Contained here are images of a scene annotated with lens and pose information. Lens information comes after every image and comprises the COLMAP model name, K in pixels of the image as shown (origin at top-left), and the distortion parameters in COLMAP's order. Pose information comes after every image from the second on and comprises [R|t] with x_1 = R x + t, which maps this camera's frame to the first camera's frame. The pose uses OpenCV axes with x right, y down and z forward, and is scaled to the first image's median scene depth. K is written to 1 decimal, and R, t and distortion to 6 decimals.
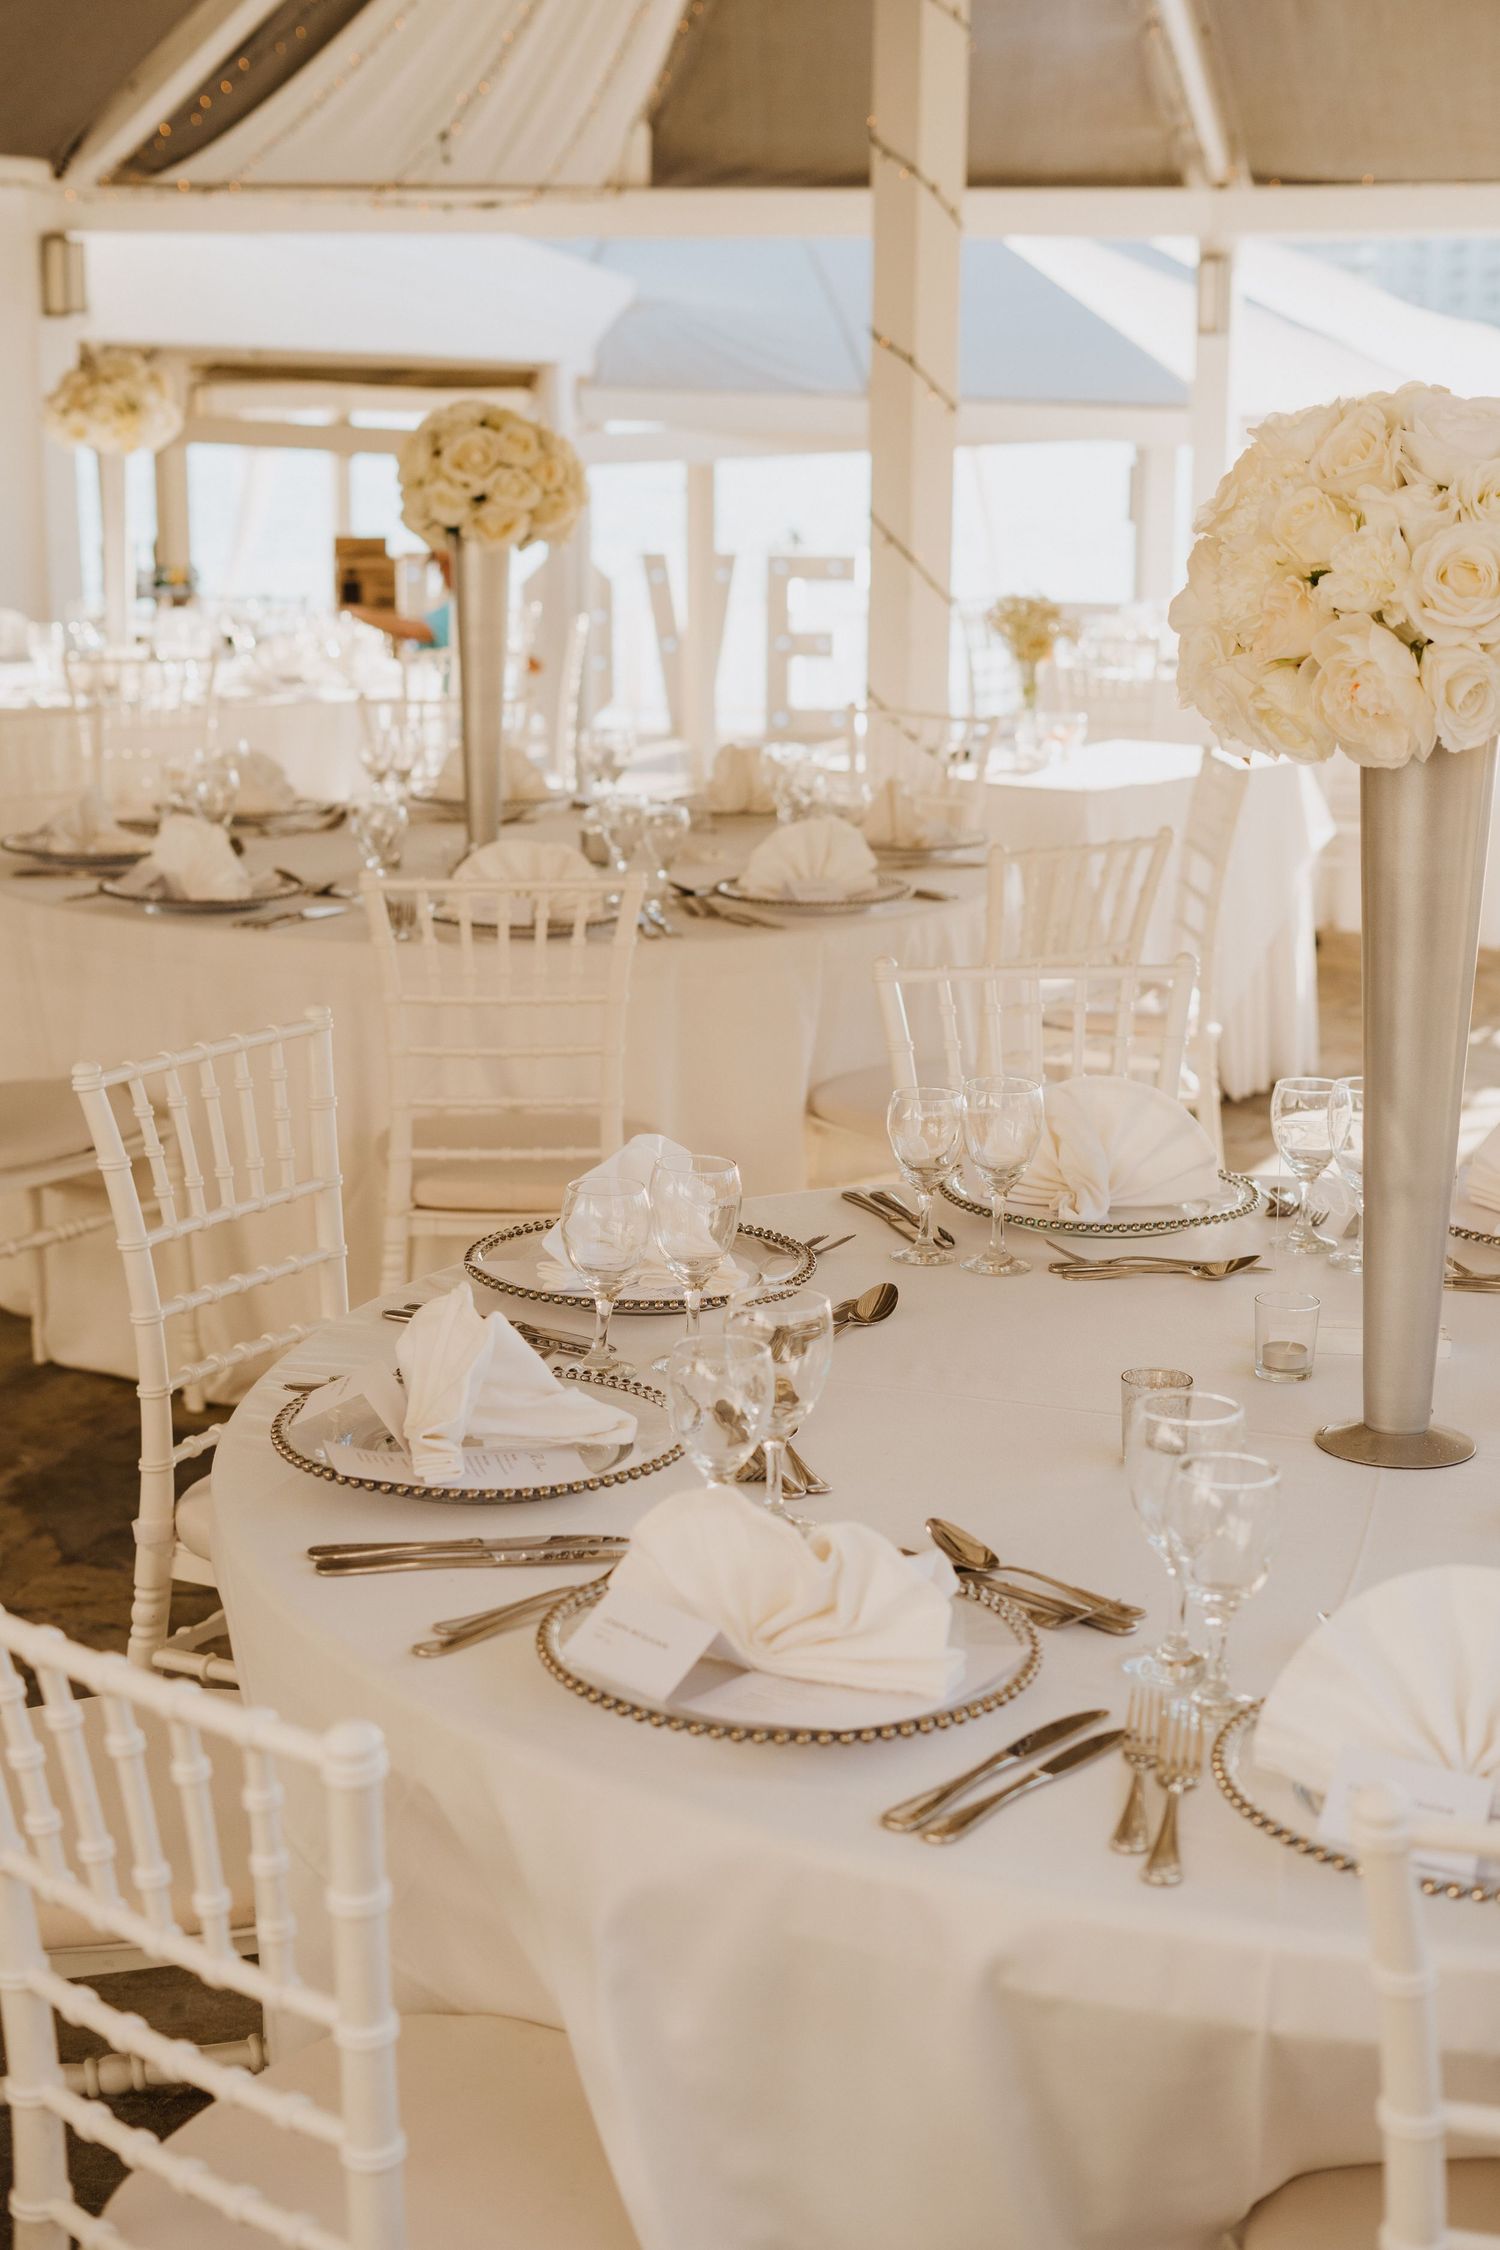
lens RADIAL K [[3243.7, 0, 748.6], [0, 3243.7, 1124.1], [0, 0, 1]] dist [-0.025953, 0.000000]
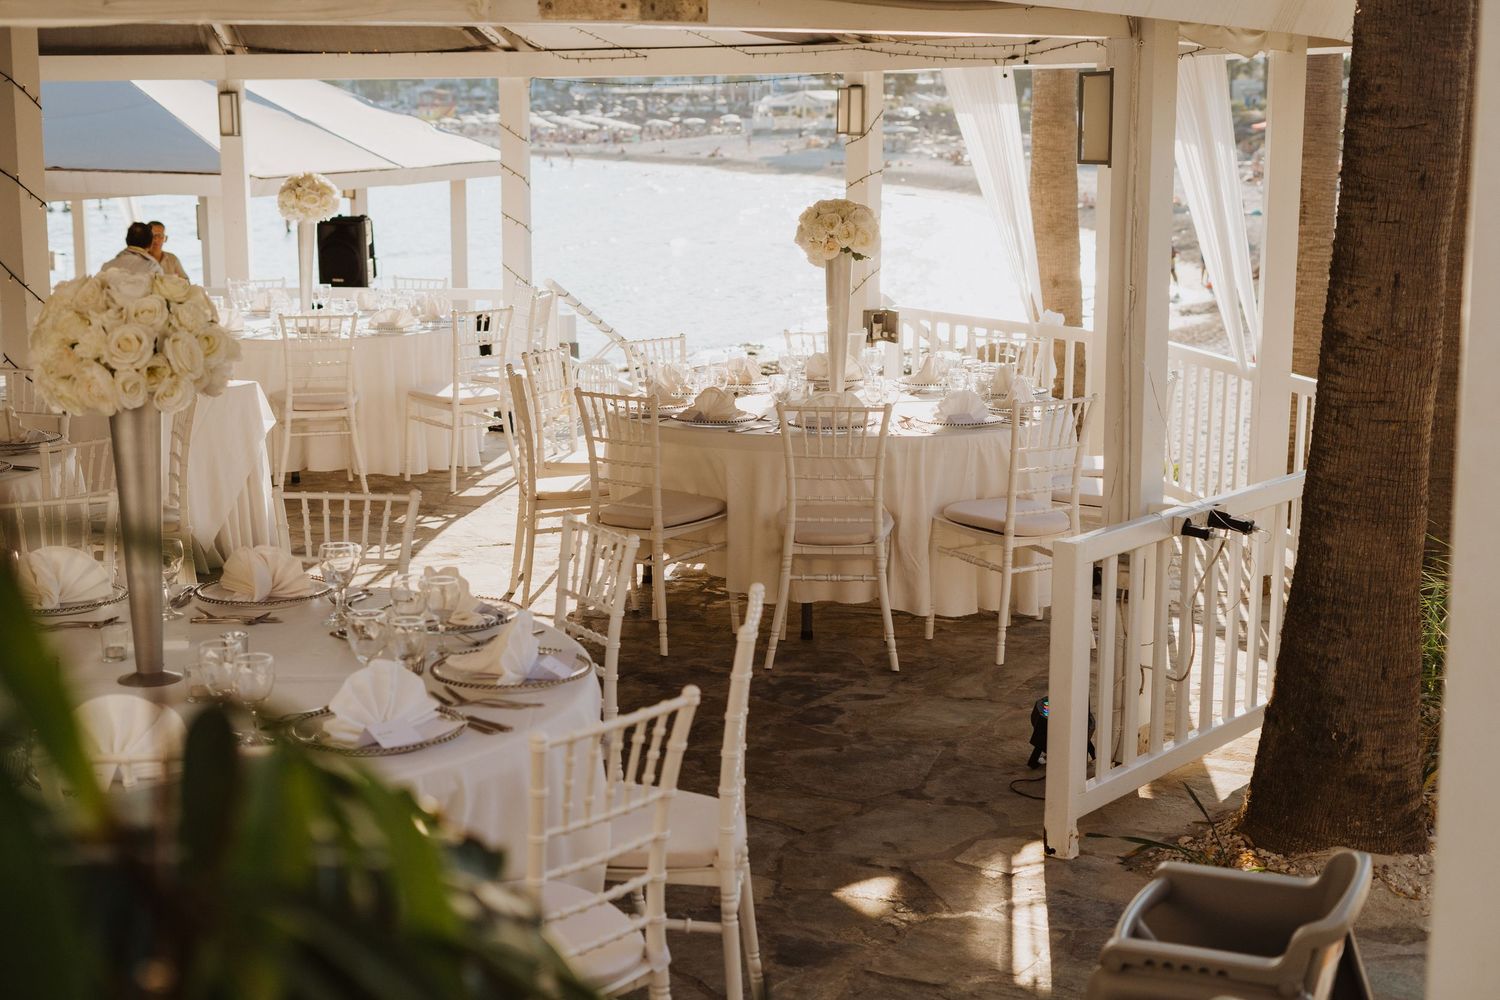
lens RADIAL K [[2162.5, 0, 750.4], [0, 2162.5, 501.1], [0, 0, 1]] dist [-0.025953, 0.000000]
pose [[0.946778, -0.059050, 0.316424, 0.132814], [0.073527, 0.996714, -0.033997, 0.057385], [-0.313377, 0.055453, 0.948008, -0.824817]]
